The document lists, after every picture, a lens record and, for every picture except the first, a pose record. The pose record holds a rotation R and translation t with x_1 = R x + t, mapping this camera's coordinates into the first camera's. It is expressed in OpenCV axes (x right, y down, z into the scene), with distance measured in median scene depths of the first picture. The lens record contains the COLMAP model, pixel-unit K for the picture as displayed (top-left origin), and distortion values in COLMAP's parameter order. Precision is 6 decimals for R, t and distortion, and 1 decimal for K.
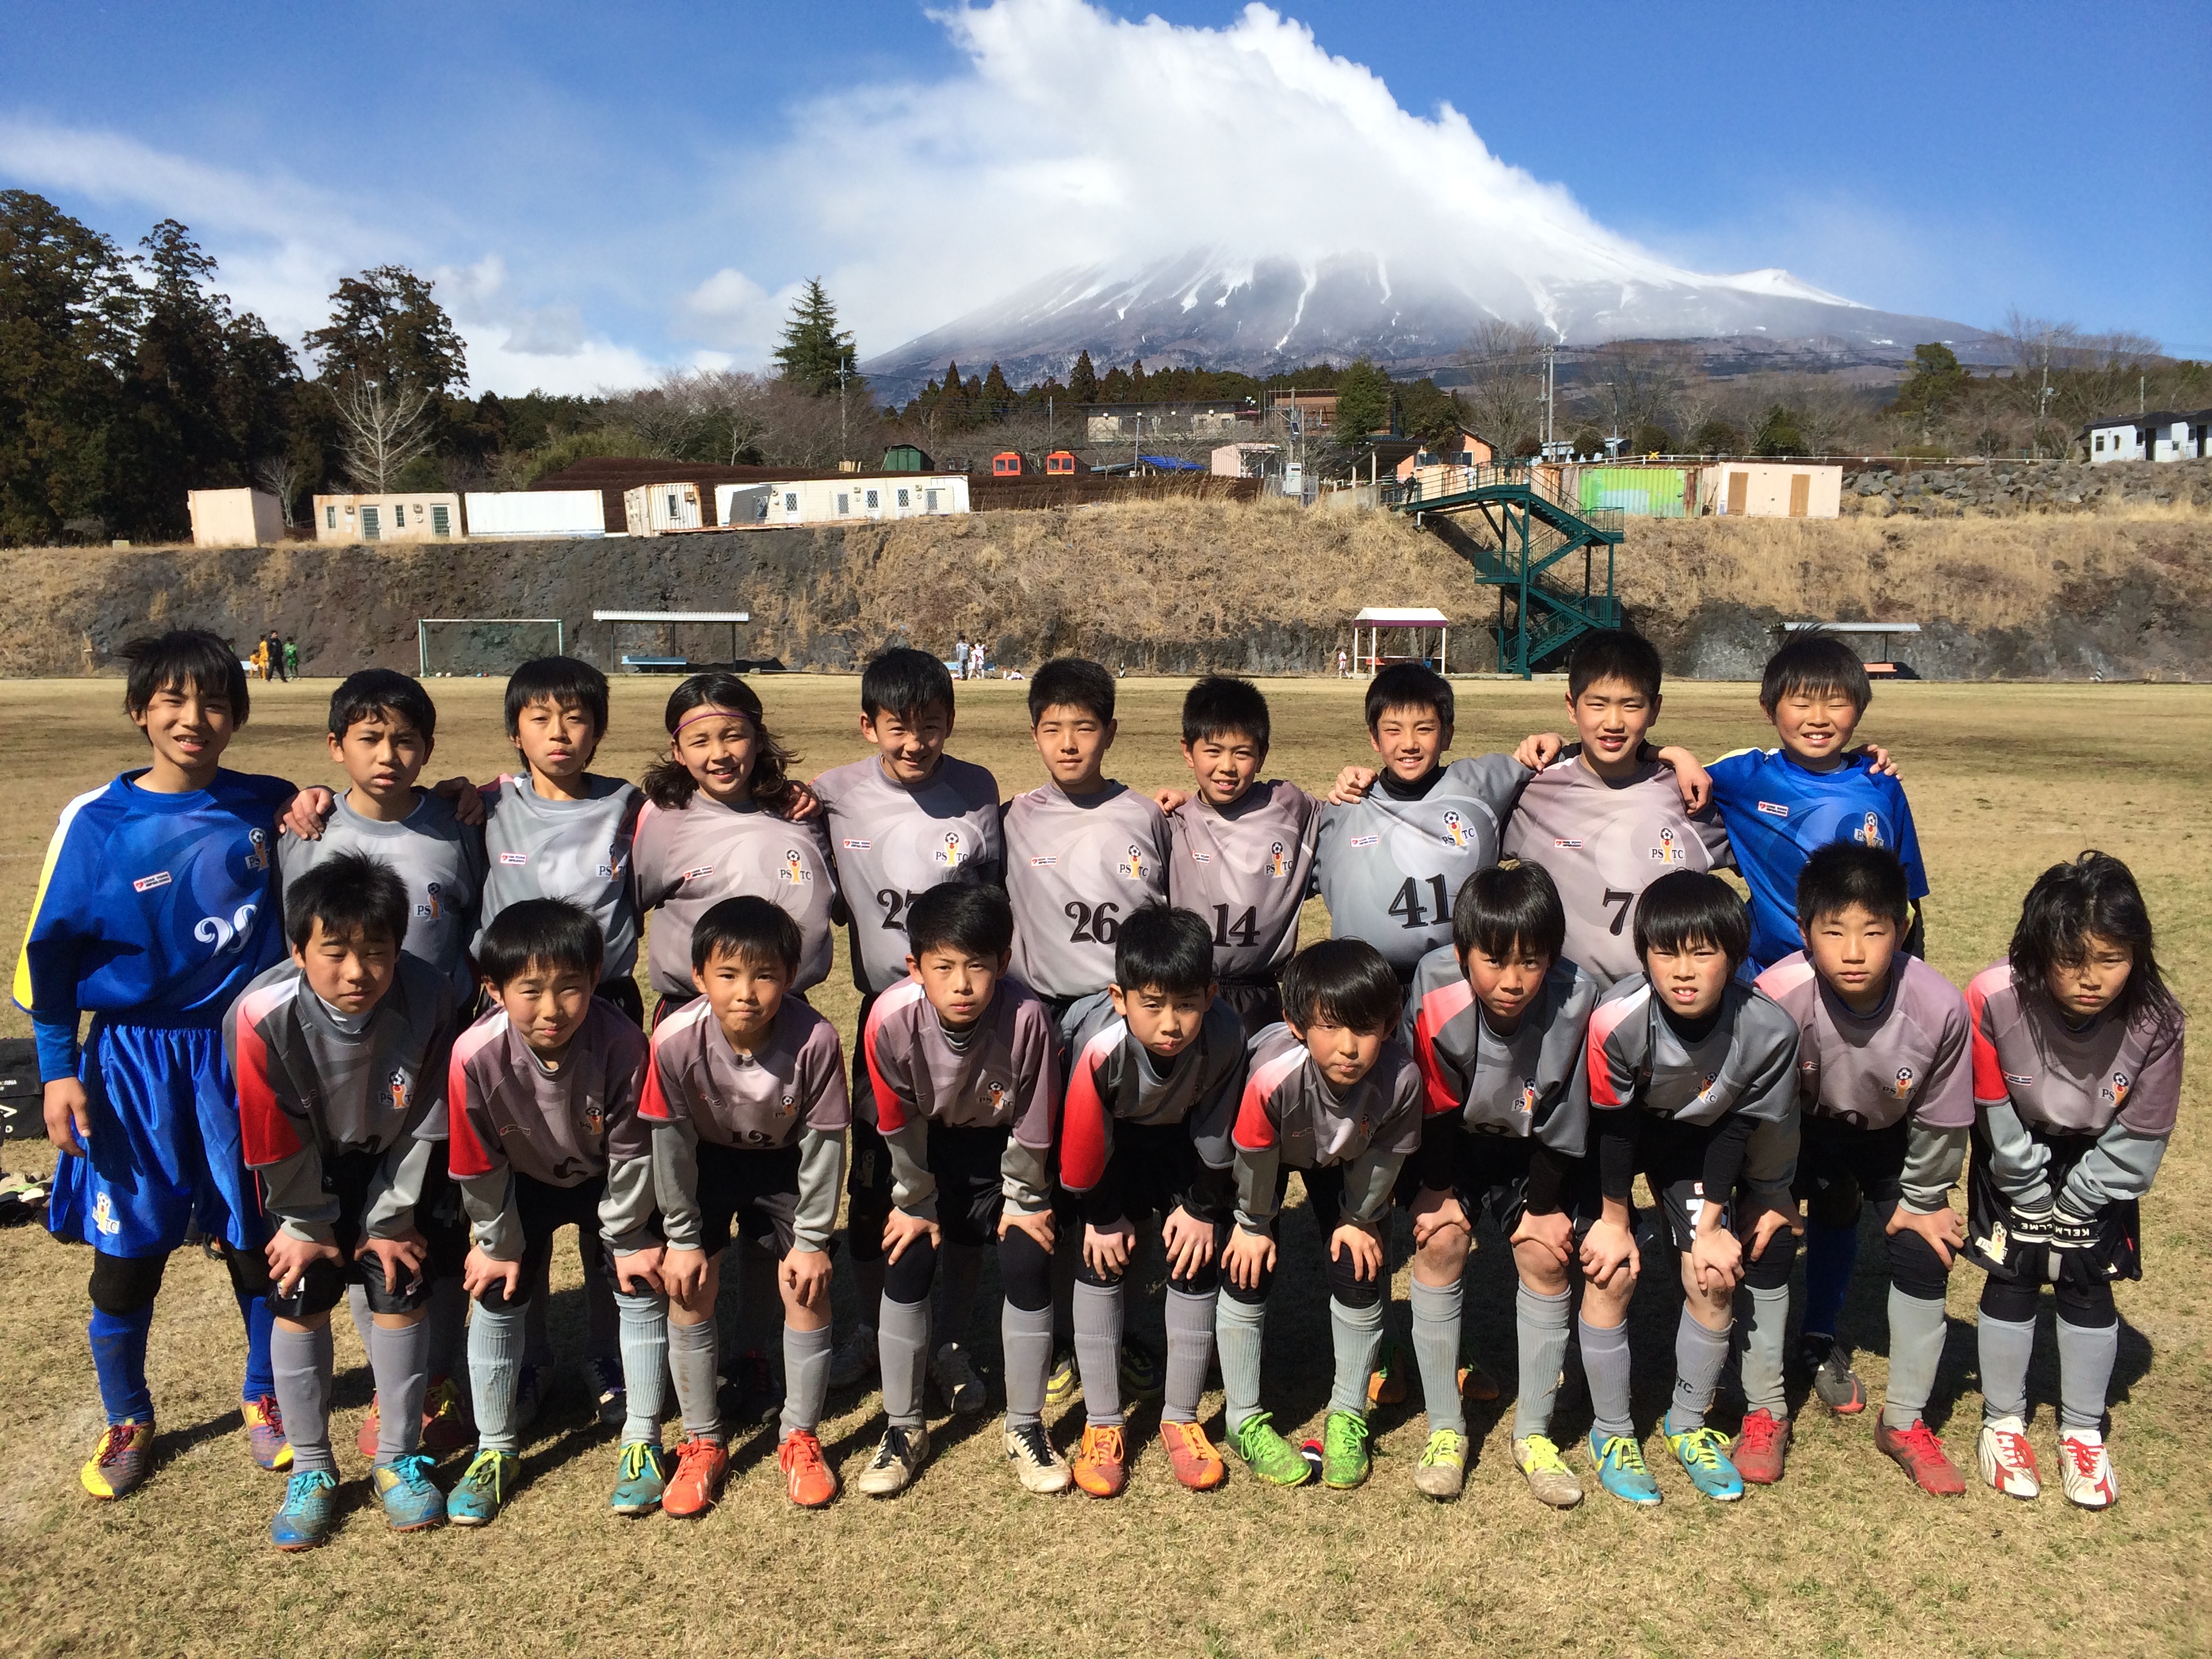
lens RADIAL K [[1880.4, 0, 1106.0], [0, 1880.4, 829.5], [0, 0, 1]] dist [0.075854, -0.091223]
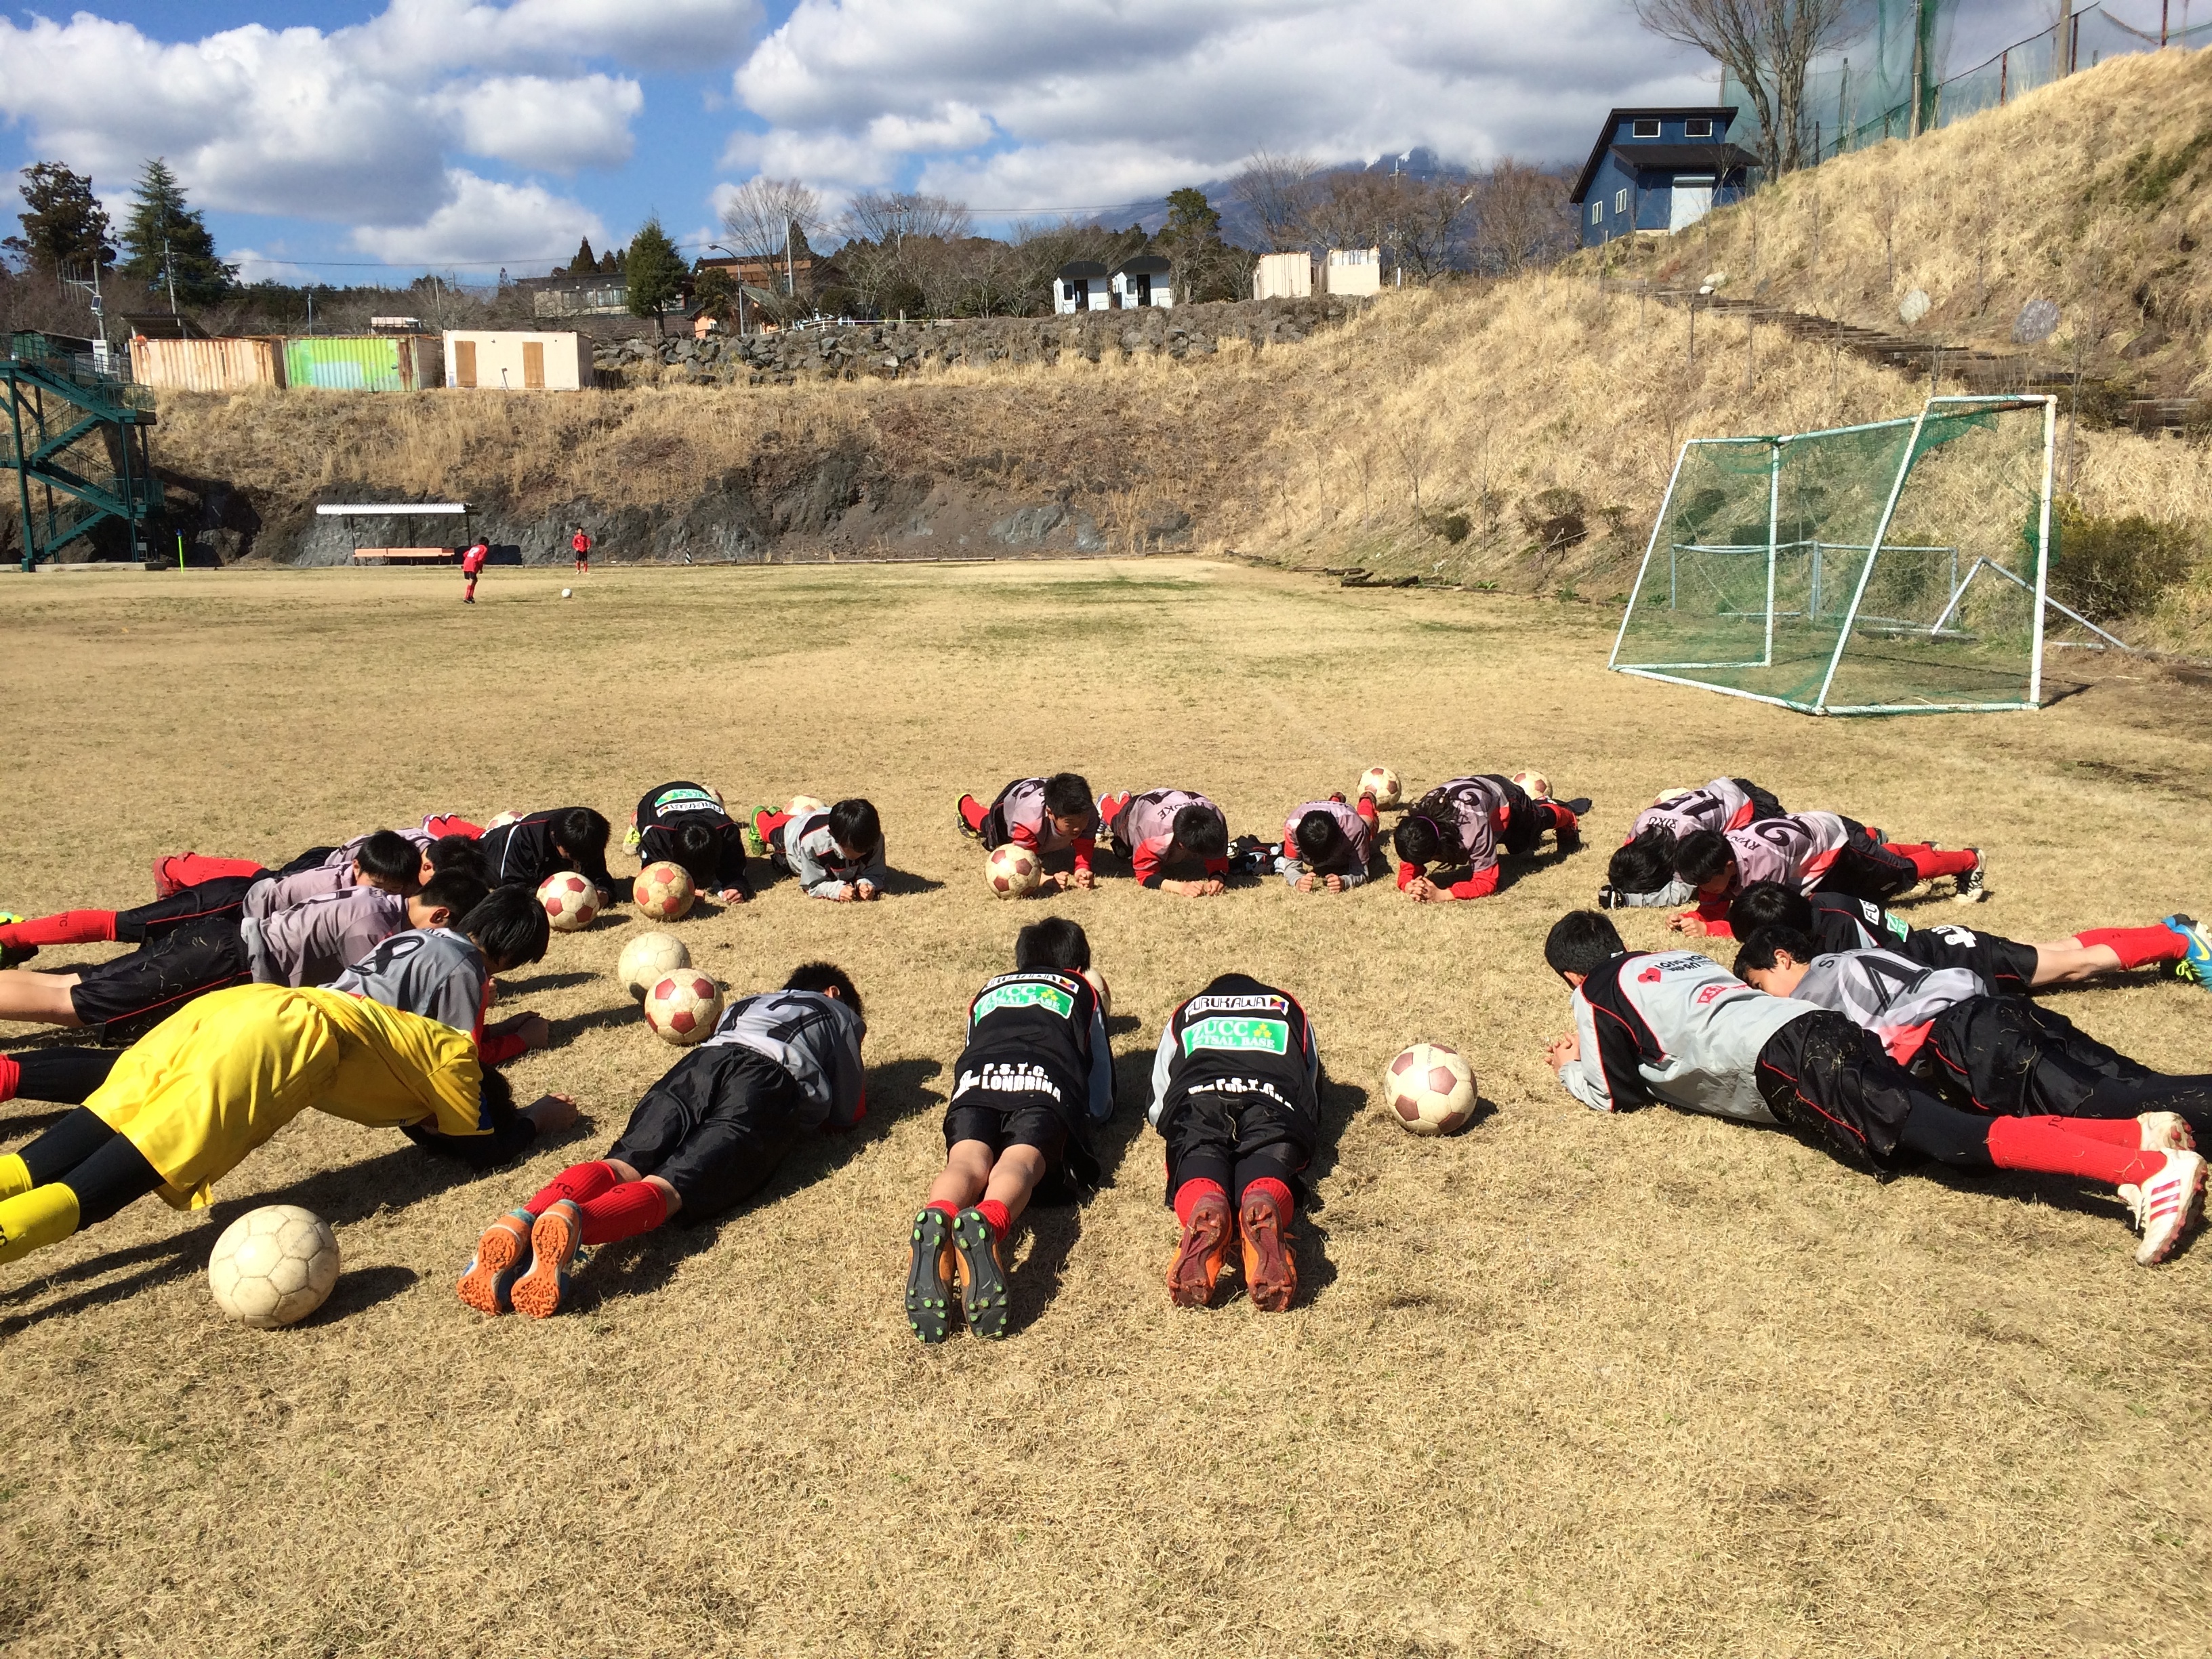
lens RADIAL K [[1880.4, 0, 1106.0], [0, 1880.4, 829.5], [0, 0, 1]] dist [0.075854, -0.091223]
pose [[0.992537, -0.003679, -0.121887, 0.759642], [0.011830, 0.997735, 0.066218, -0.005993], [0.121367, -0.067165, 0.990333, 0.093361]]
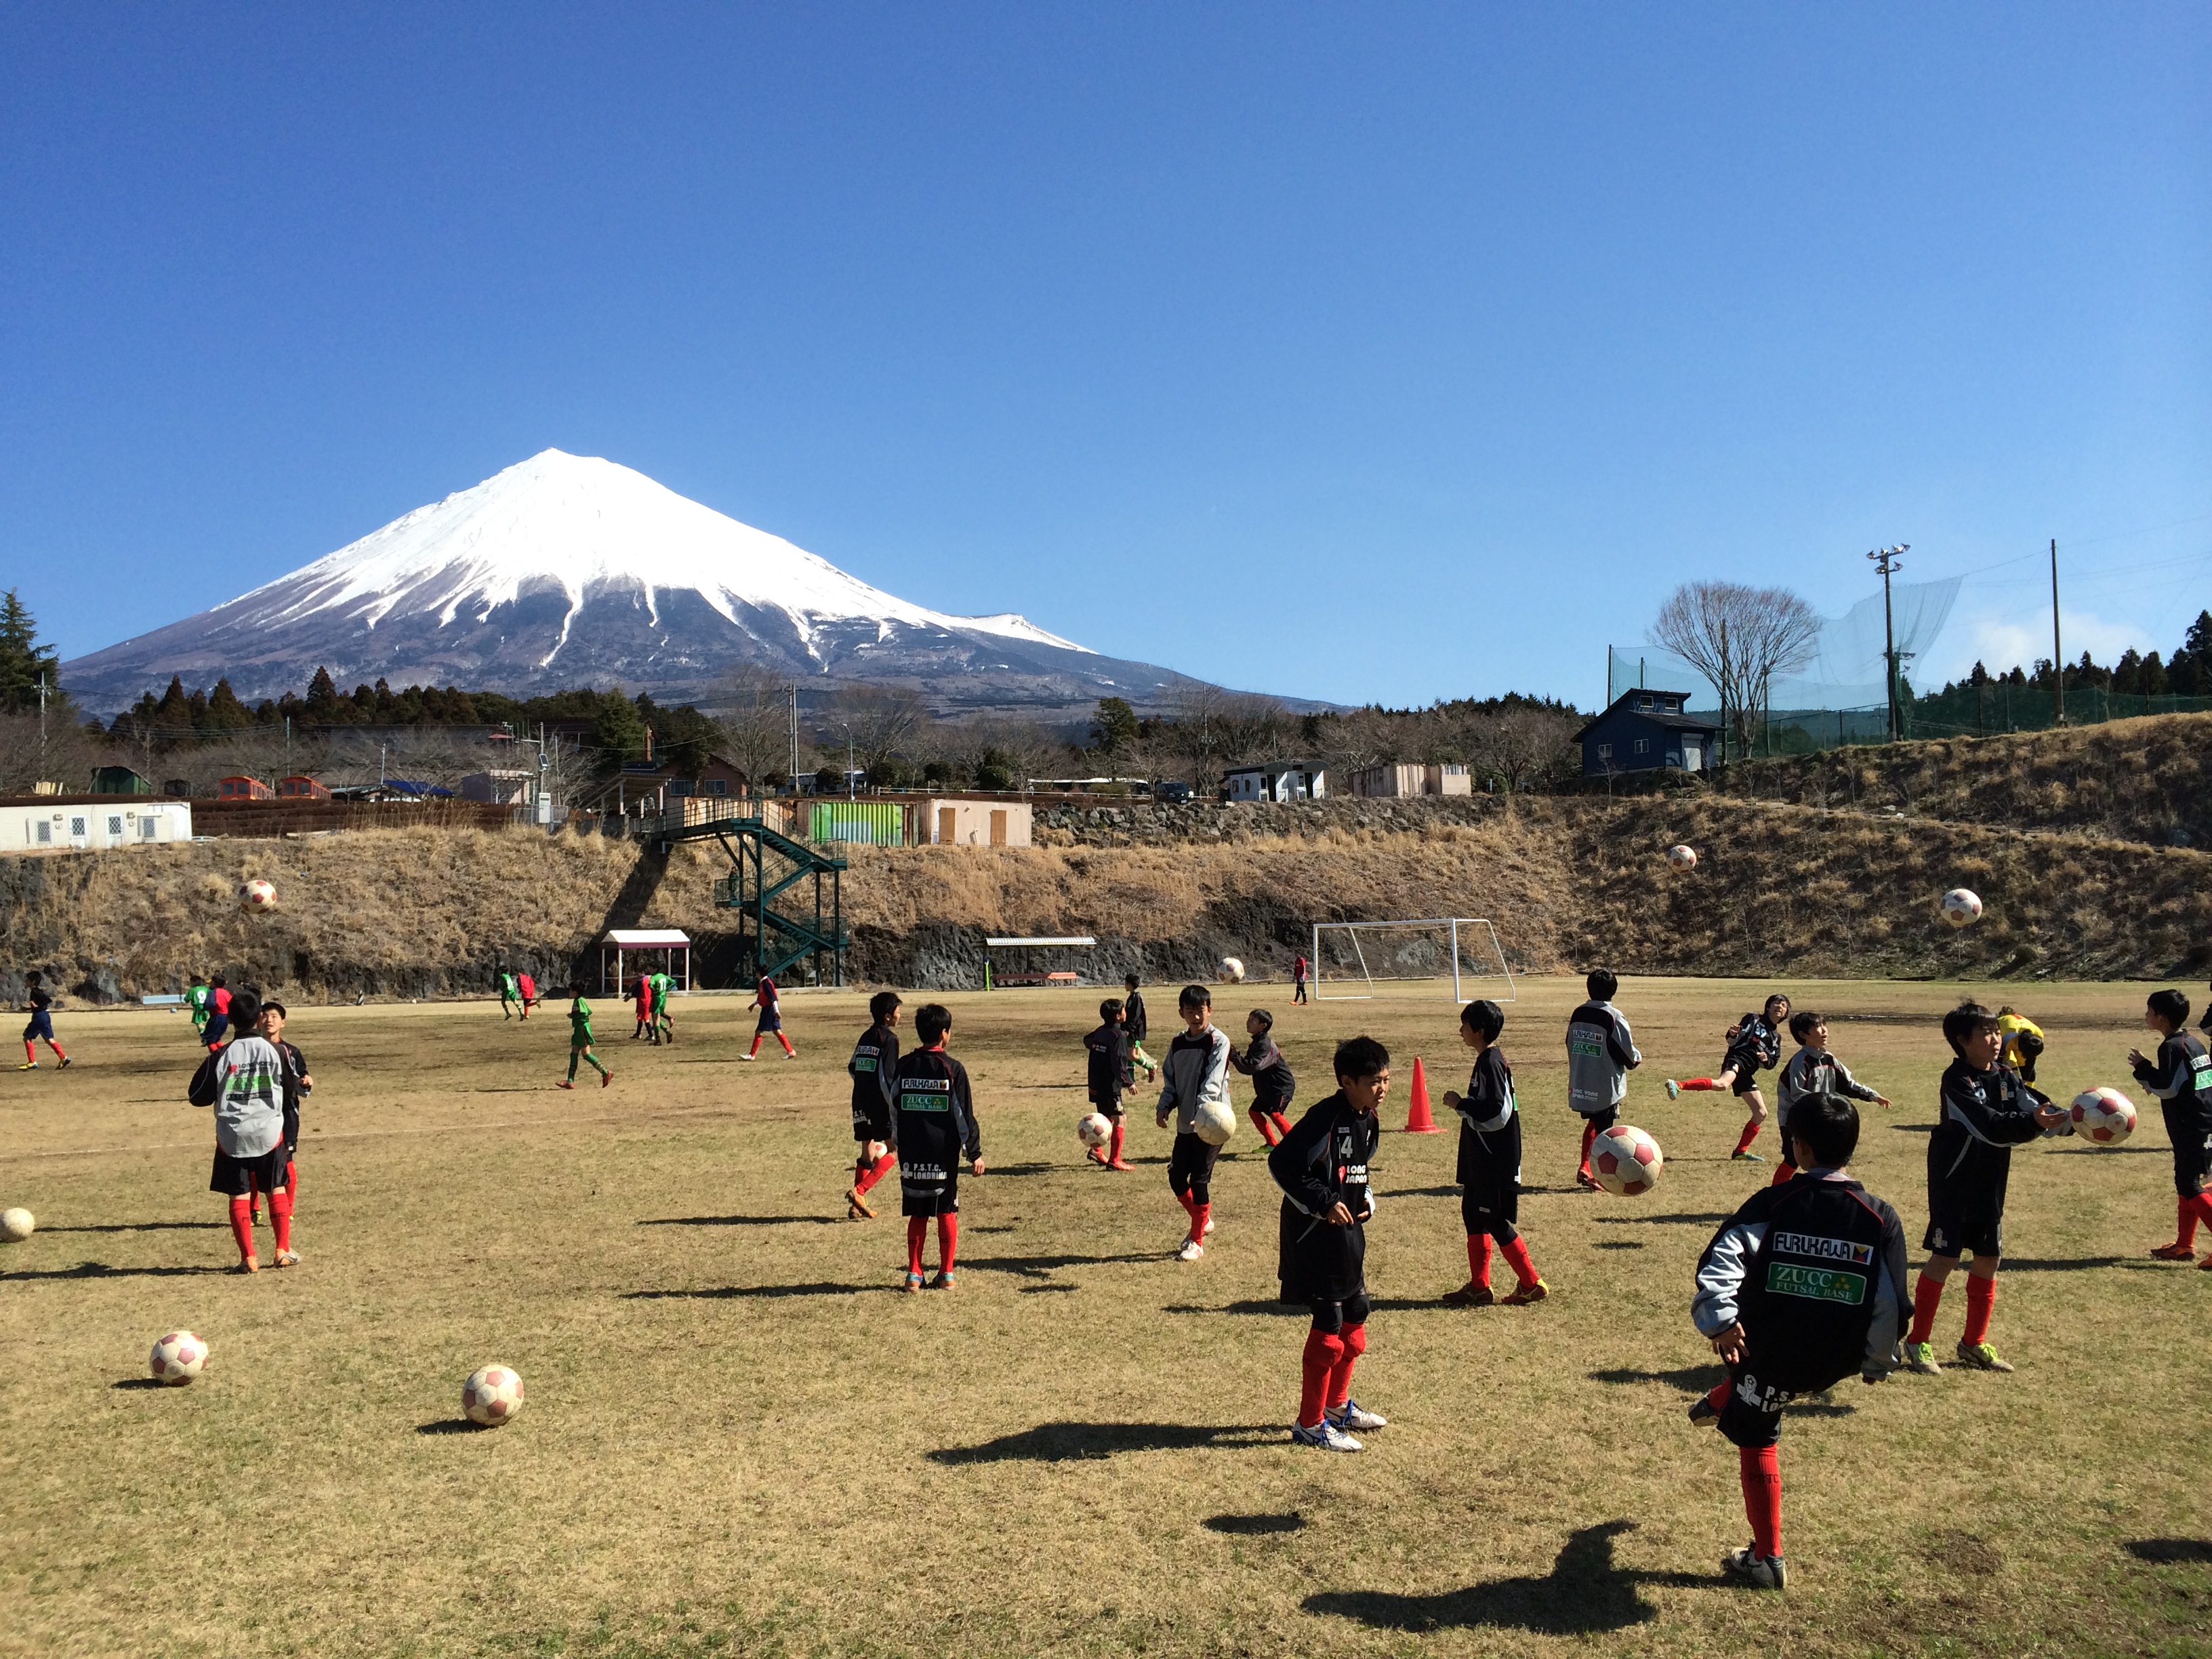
lens RADIAL K [[1880.4, 0, 1106.0], [0, 1880.4, 829.5], [0, 0, 1]] dist [0.075854, -0.091223]
pose [[0.929829, 0.002703, 0.367983, 0.004473], [0.058104, 0.986351, -0.154064, 0.005127], [-0.363376, 0.164634, 0.916980, -0.073250]]
